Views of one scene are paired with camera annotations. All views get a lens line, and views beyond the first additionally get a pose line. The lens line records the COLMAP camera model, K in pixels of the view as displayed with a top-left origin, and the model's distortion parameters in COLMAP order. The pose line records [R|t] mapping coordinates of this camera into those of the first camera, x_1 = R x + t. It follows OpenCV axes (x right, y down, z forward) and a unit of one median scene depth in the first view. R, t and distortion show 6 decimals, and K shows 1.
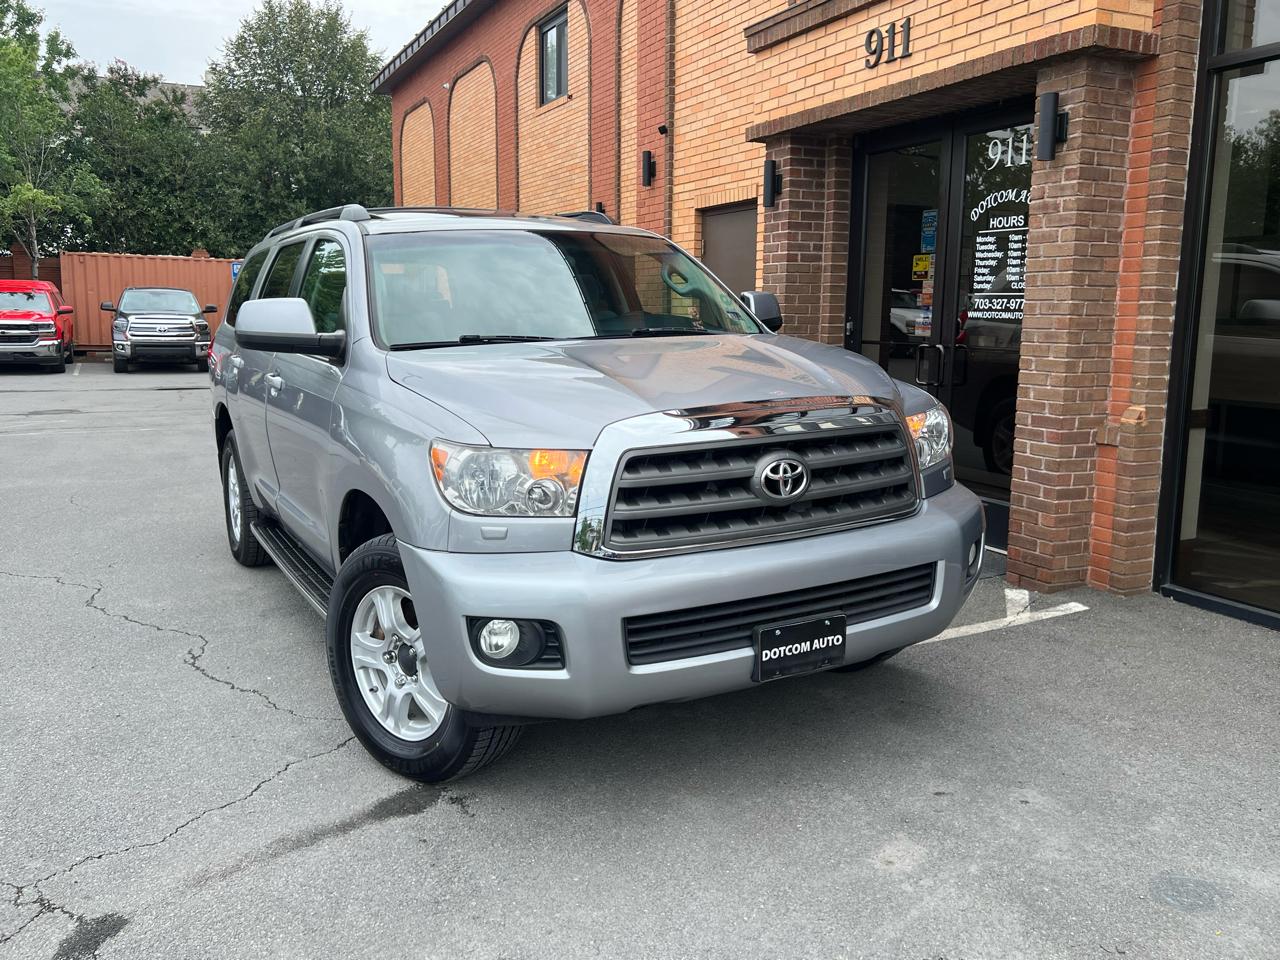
lens RADIAL K [[1053.9, 0, 647.6], [0, 1053.9, 476.0], [0, 0, 1]] dist [0.041724, -0.042715]
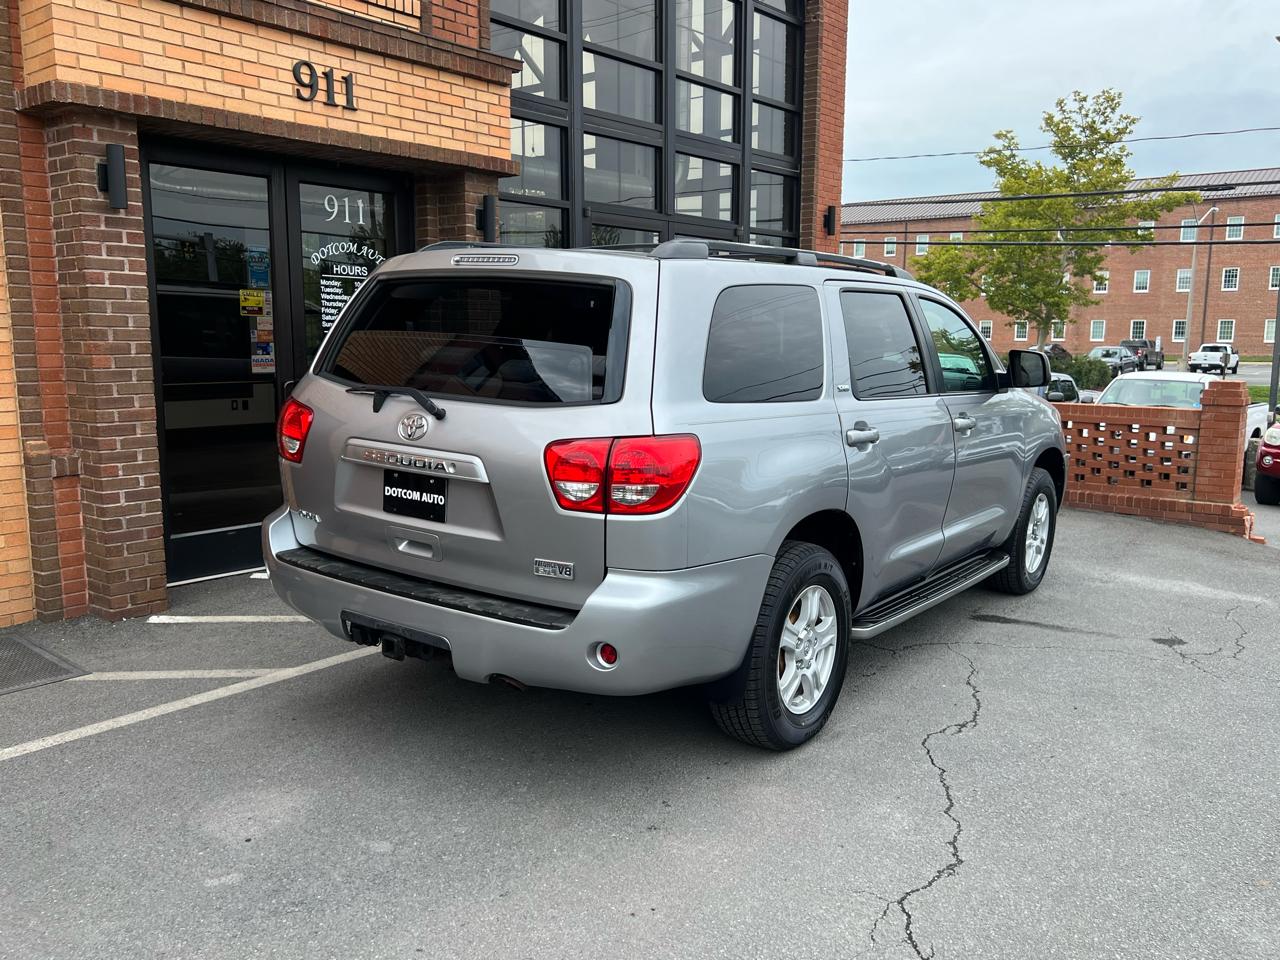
lens RADIAL K [[1053.9, 0, 639.1], [0, 1053.9, 490.1], [0, 0, 1]] dist [0.041724, -0.042715]
pose [[-0.427697, -0.146936, 0.891900, -0.907797], [0.131920, 0.965989, 0.222402, -0.233695], [-0.894244, 0.212780, -0.393767, 1.282181]]
